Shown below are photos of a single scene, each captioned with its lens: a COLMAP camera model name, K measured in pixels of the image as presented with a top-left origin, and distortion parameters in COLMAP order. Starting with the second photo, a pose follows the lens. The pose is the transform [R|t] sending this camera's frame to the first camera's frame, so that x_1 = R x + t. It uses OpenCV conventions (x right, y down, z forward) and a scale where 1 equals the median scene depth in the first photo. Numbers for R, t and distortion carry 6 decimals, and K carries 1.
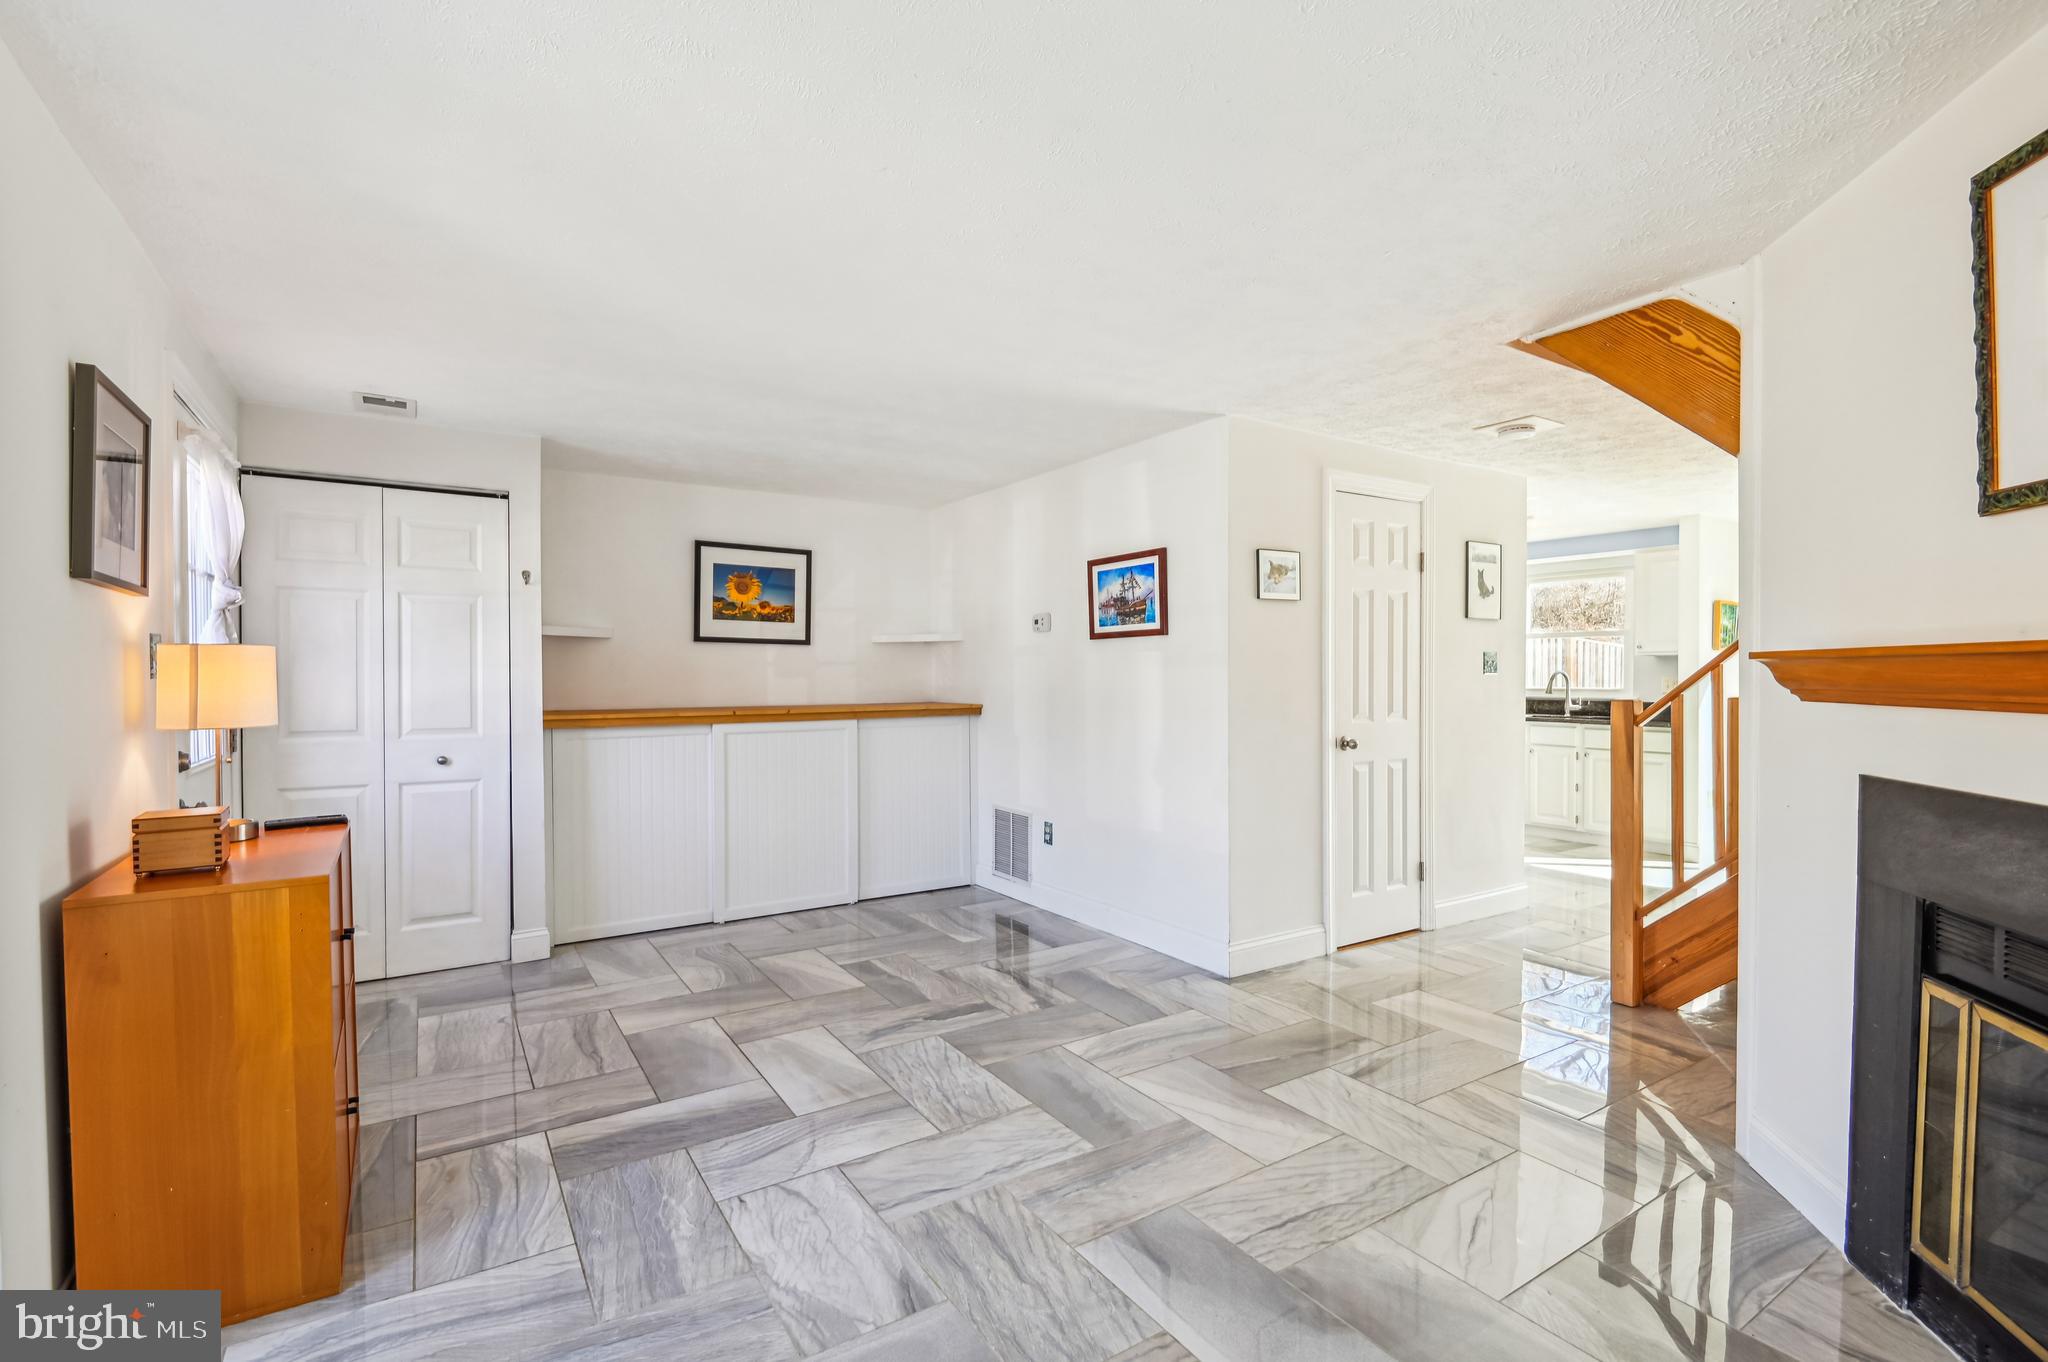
lens RADIAL K [[935.6, 0, 1020.8], [0, 935.6, 697.0], [0, 0, 1]] dist [0.018509, -0.000099]
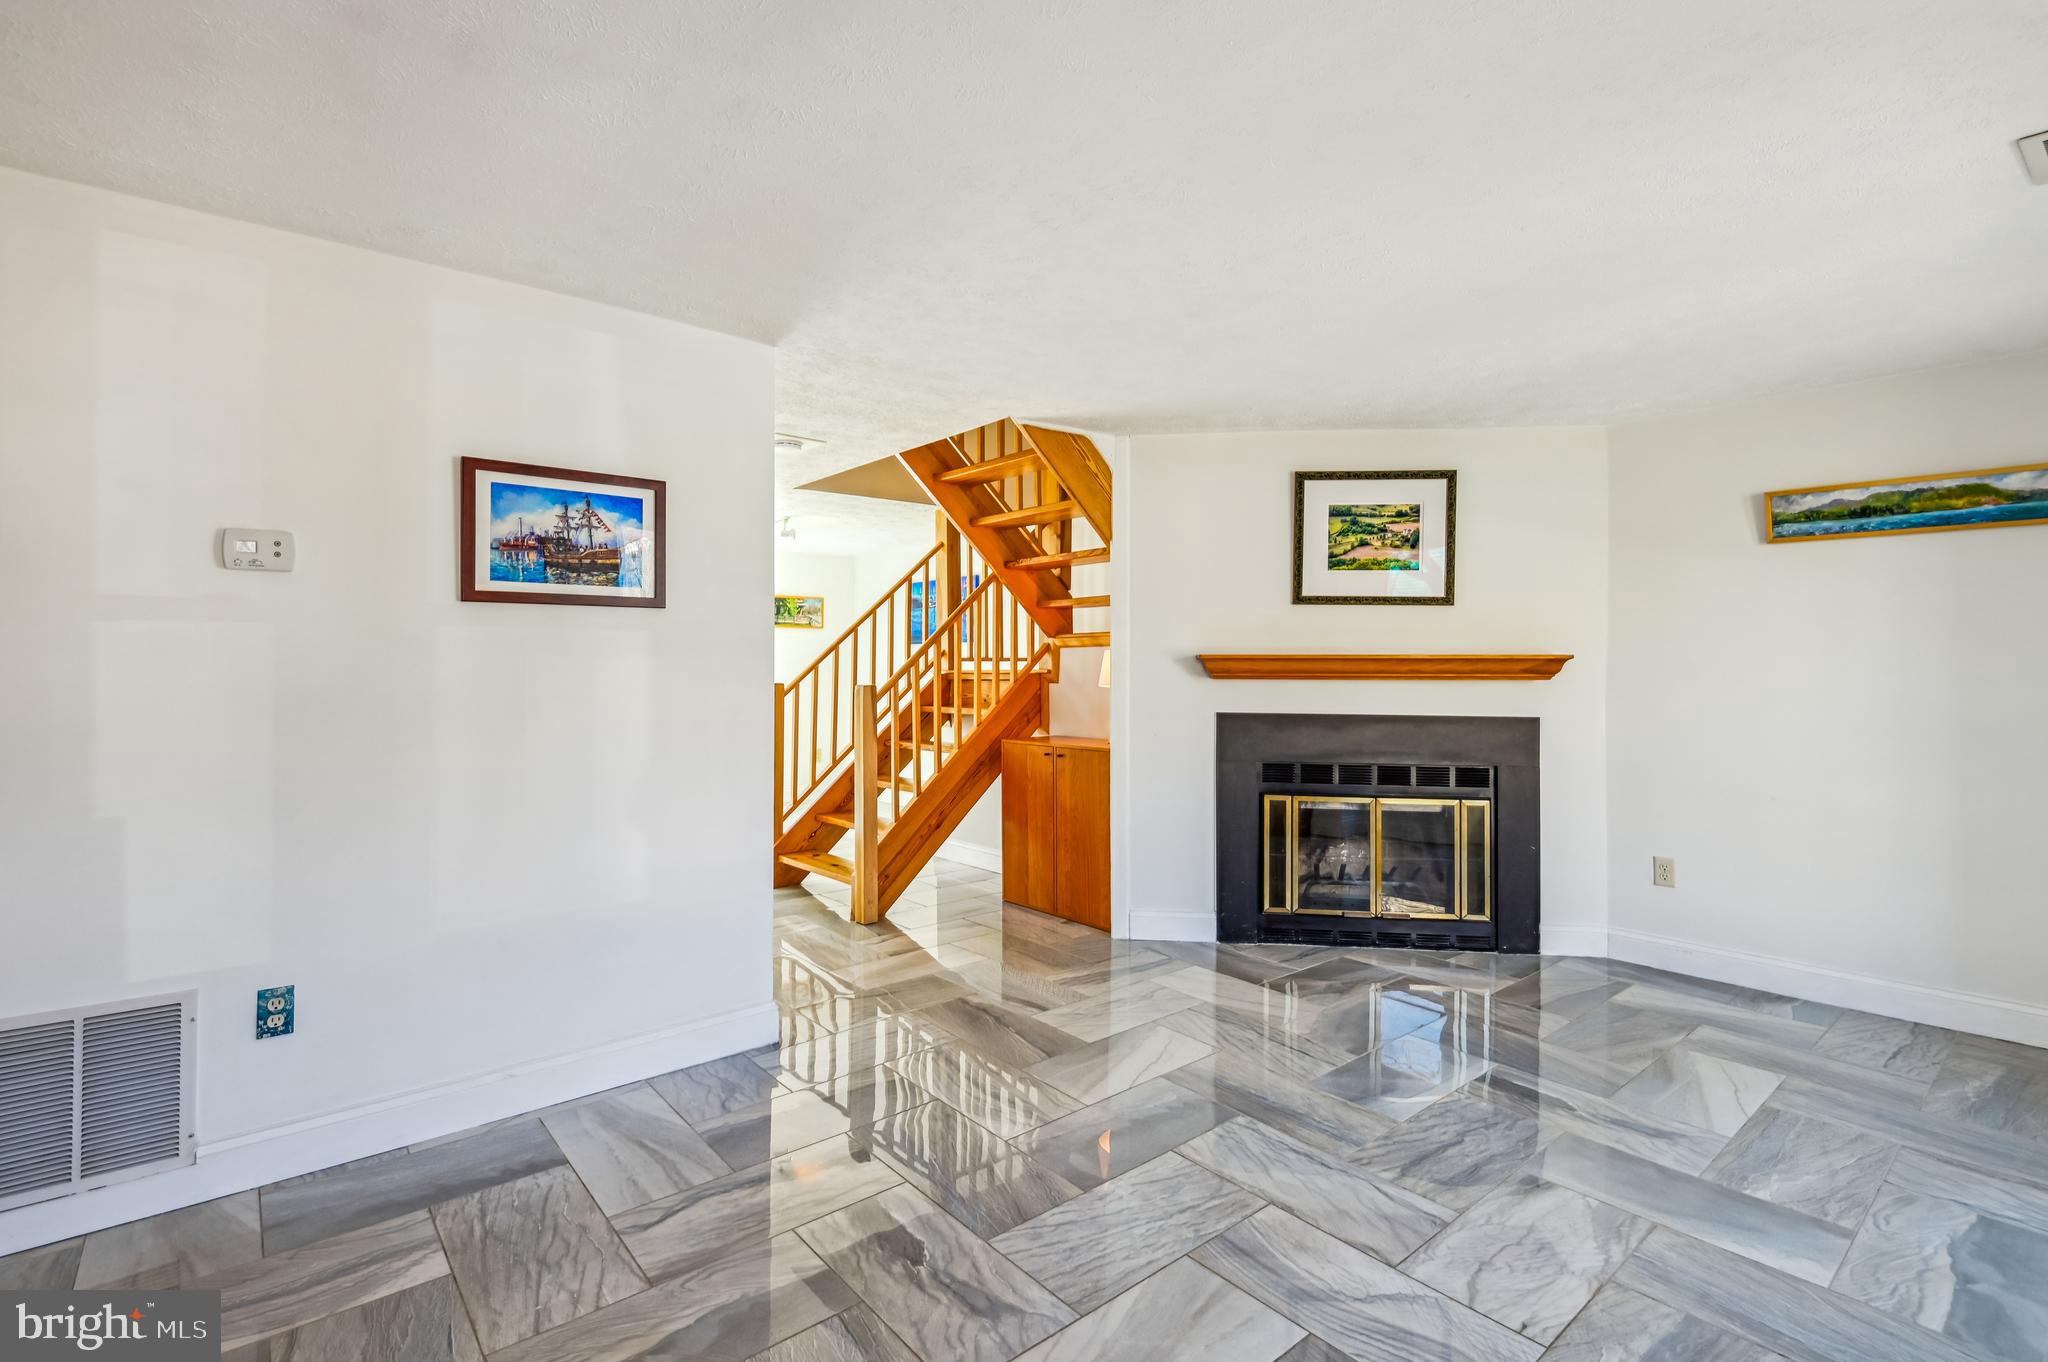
lens RADIAL K [[939.1, 0, 1015.3], [0, 939.1, 667.4], [0, 0, 1]] dist [0.019300, -0.018655]
pose [[-0.126759, -0.000864, 0.991933, -0.541148], [0.023180, 0.999724, 0.003833, -0.018353], [-0.991663, 0.023478, -0.126704, 0.794895]]
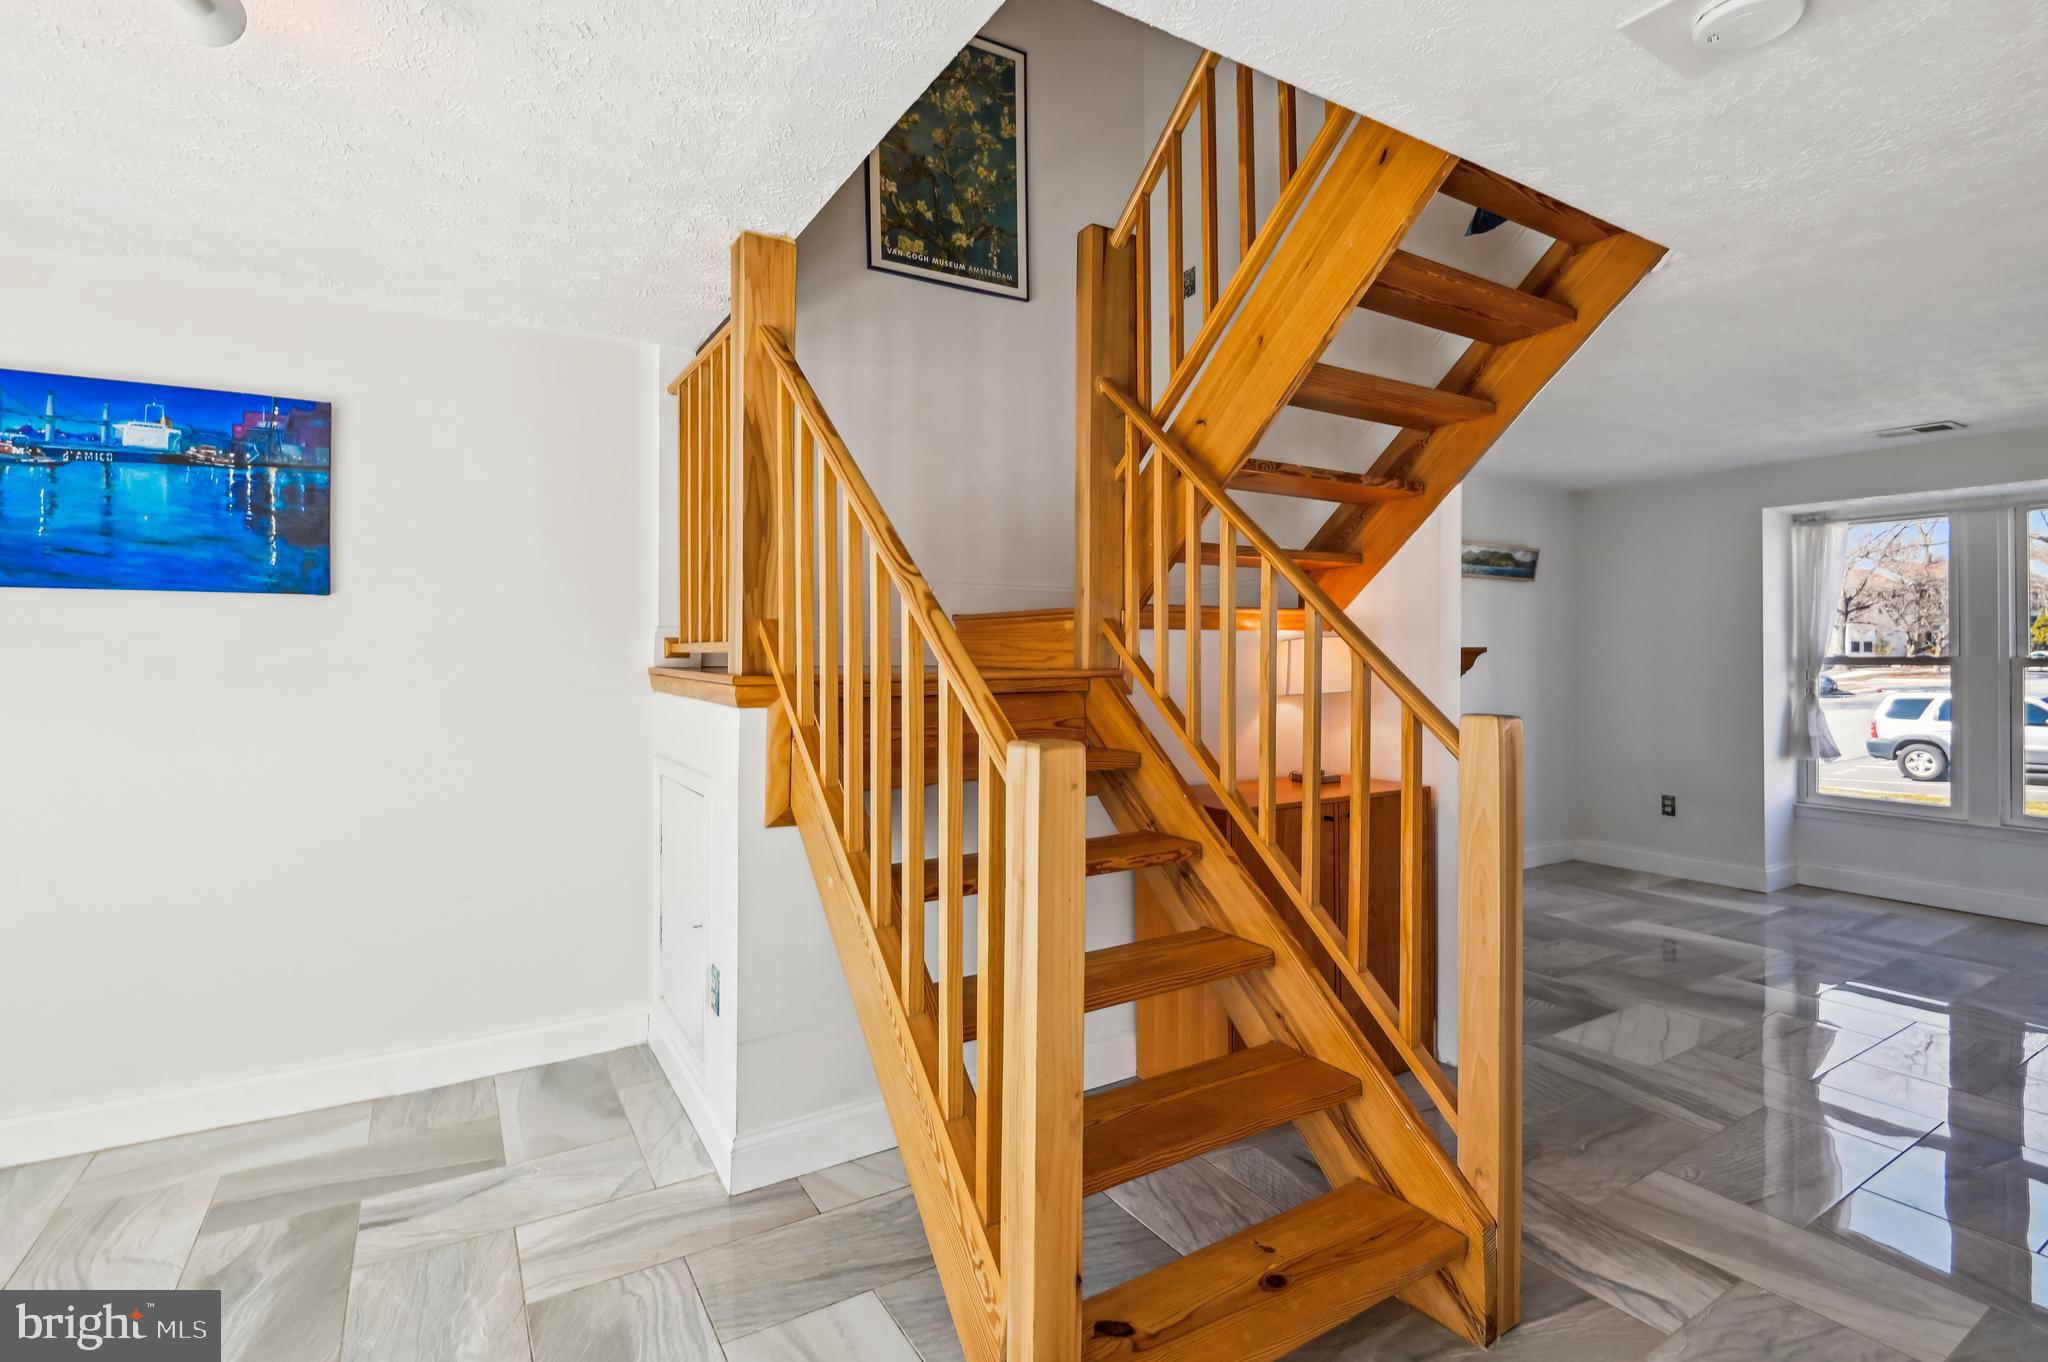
lens RADIAL K [[950.8, 0, 1006.6], [0, 950.8, 648.1], [0, 0, 1]] dist [0.016449, -0.019381]
pose [[-0.999696, -0.000140, 0.024670, 0.747905], [0.000242, 0.999880, 0.015501, -0.035323], [-0.024669, 0.015502, -0.999575, 1.262951]]
